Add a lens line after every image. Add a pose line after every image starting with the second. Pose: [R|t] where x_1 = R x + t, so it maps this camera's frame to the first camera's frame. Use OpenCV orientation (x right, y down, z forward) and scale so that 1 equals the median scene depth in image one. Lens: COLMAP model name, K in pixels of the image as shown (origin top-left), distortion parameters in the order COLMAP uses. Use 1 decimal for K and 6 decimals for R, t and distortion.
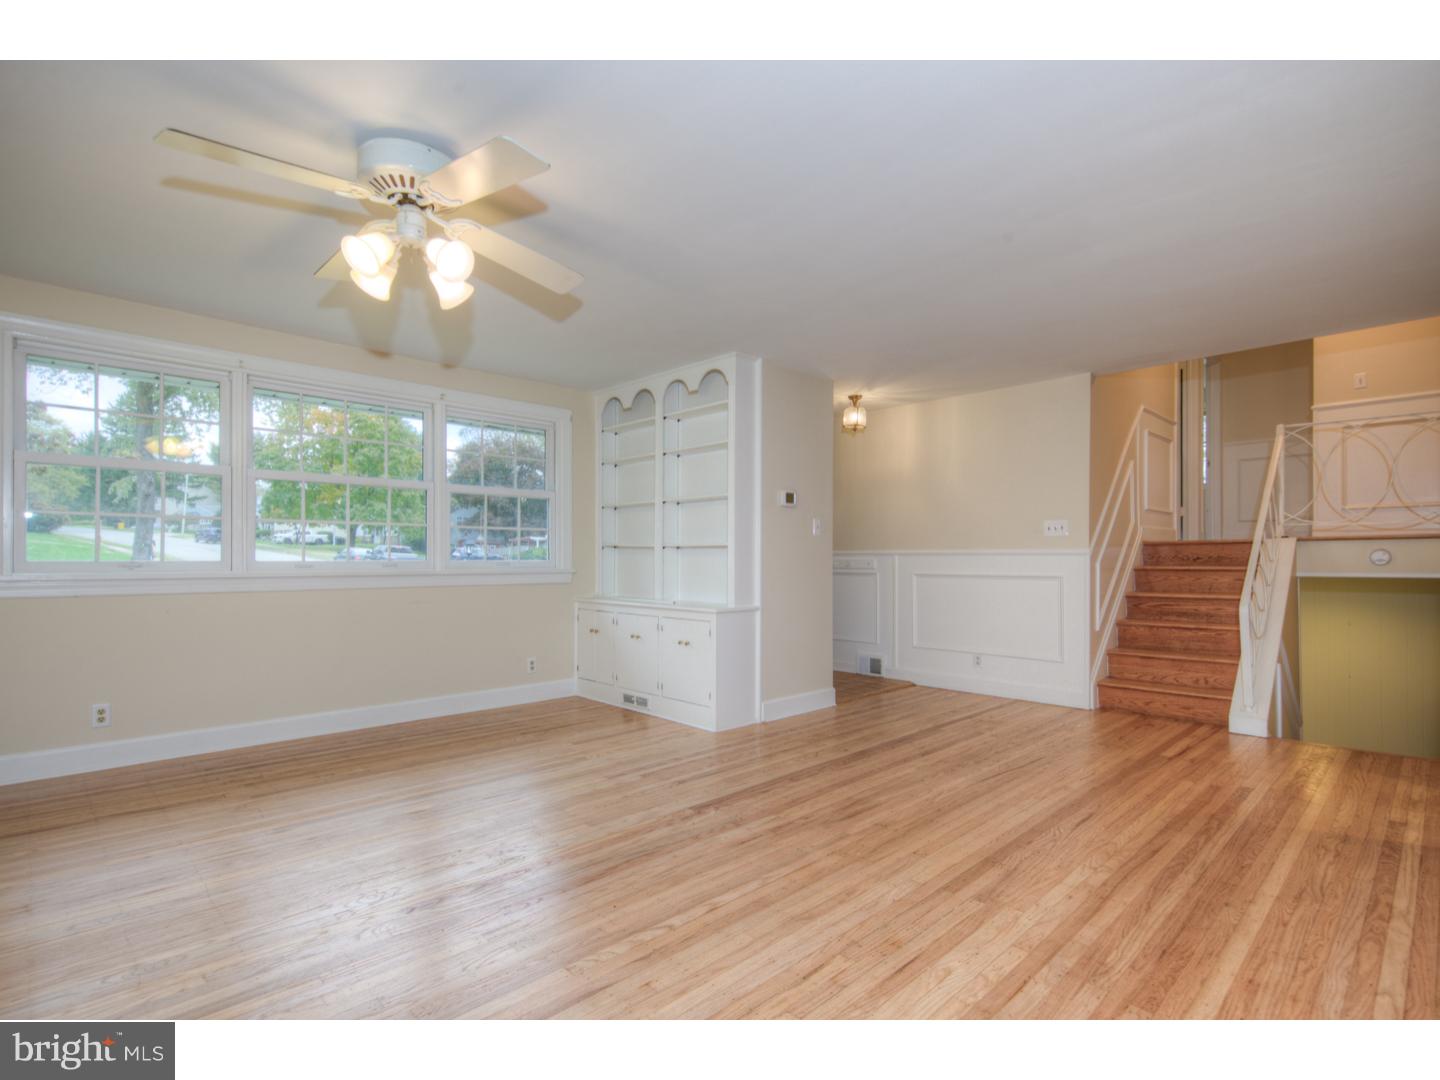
lens RADIAL K [[695.8, 0, 725.5], [0, 695.8, 566.5], [0, 0, 1]] dist [0.015335, -0.000221]
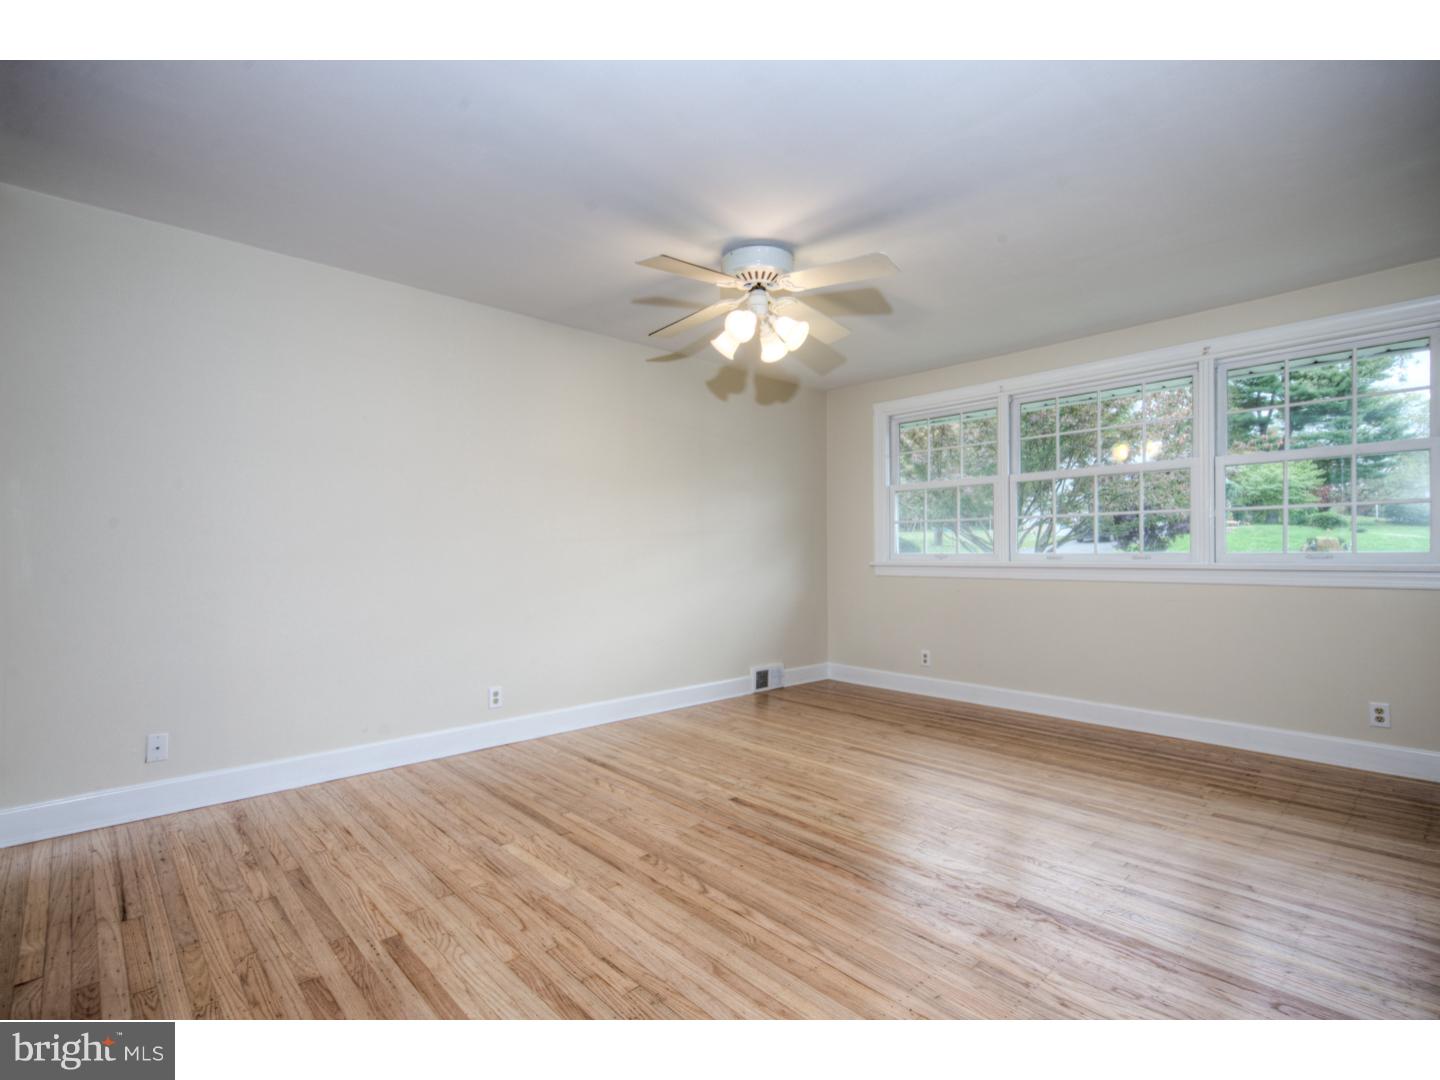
lens RADIAL K [[695.8, 0, 716.6], [0, 695.8, 552.5], [0, 0, 1]] dist [0.015335, -0.000221]
pose [[-0.036896, -0.003444, -0.999313, 0.562193], [-0.006421, 0.999974, -0.003209, -0.000876], [0.999298, 0.006299, -0.036917, 0.597434]]
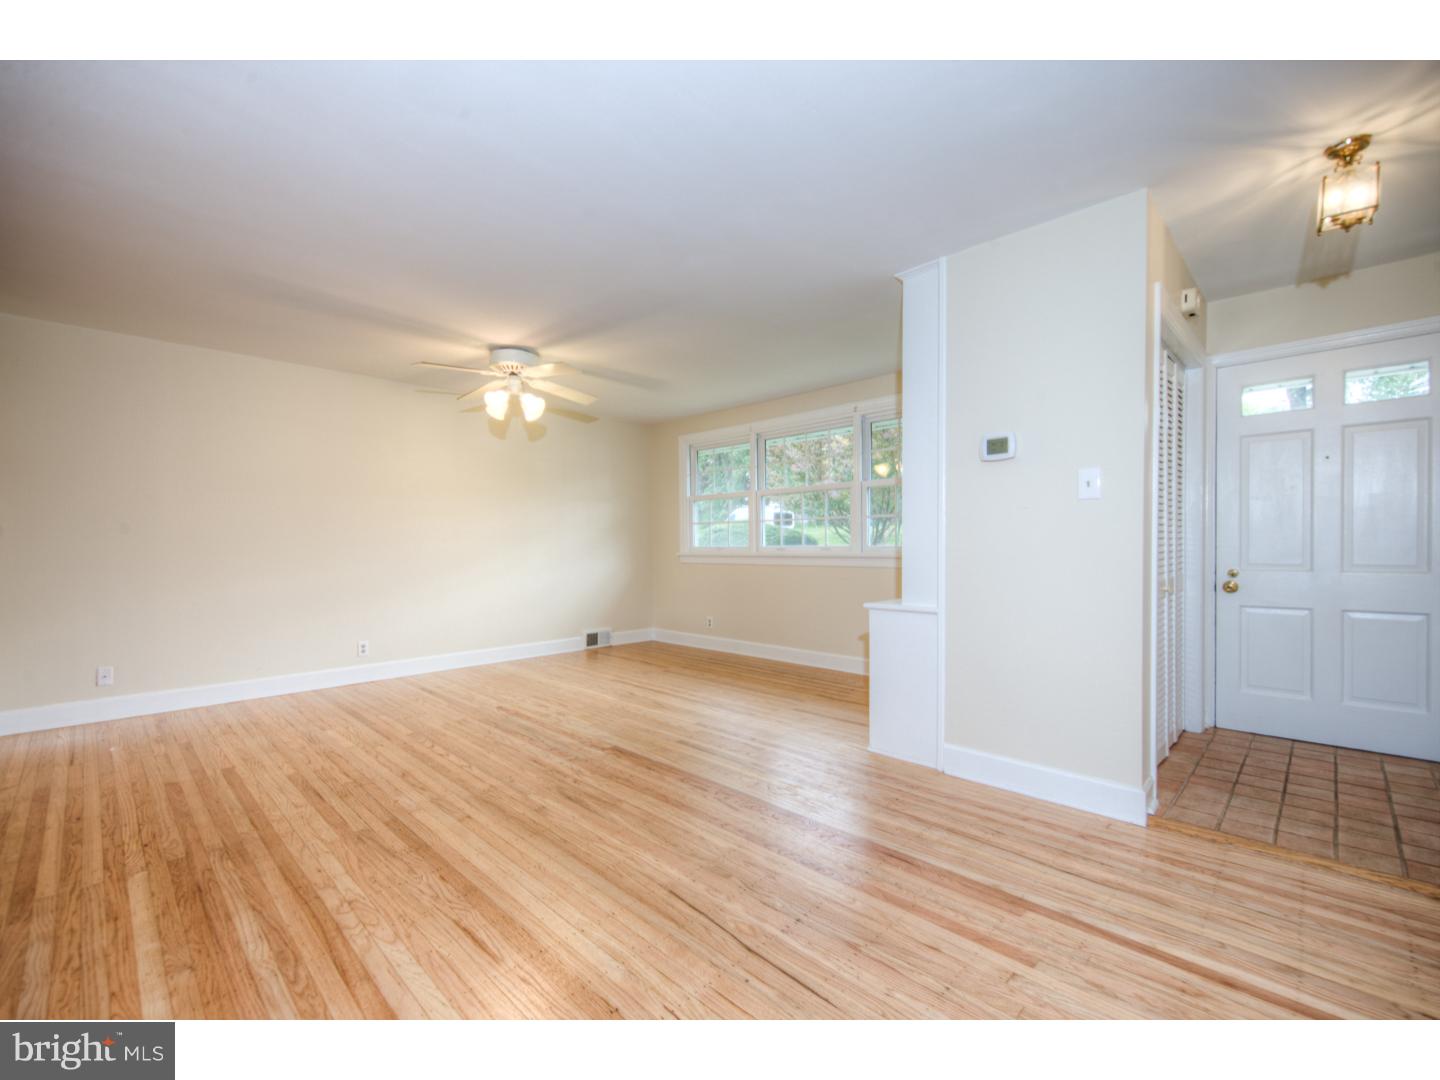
lens RADIAL K [[634.3, 0, 723.4], [0, 634.3, 551.4], [0, 0, 1]] dist [0.012478, -0.001148]
pose [[0.006751, 0.007270, -0.999951, 0.896460], [-0.003063, 0.999969, 0.007249, -0.005629], [0.999973, 0.003014, 0.006773, 0.990889]]
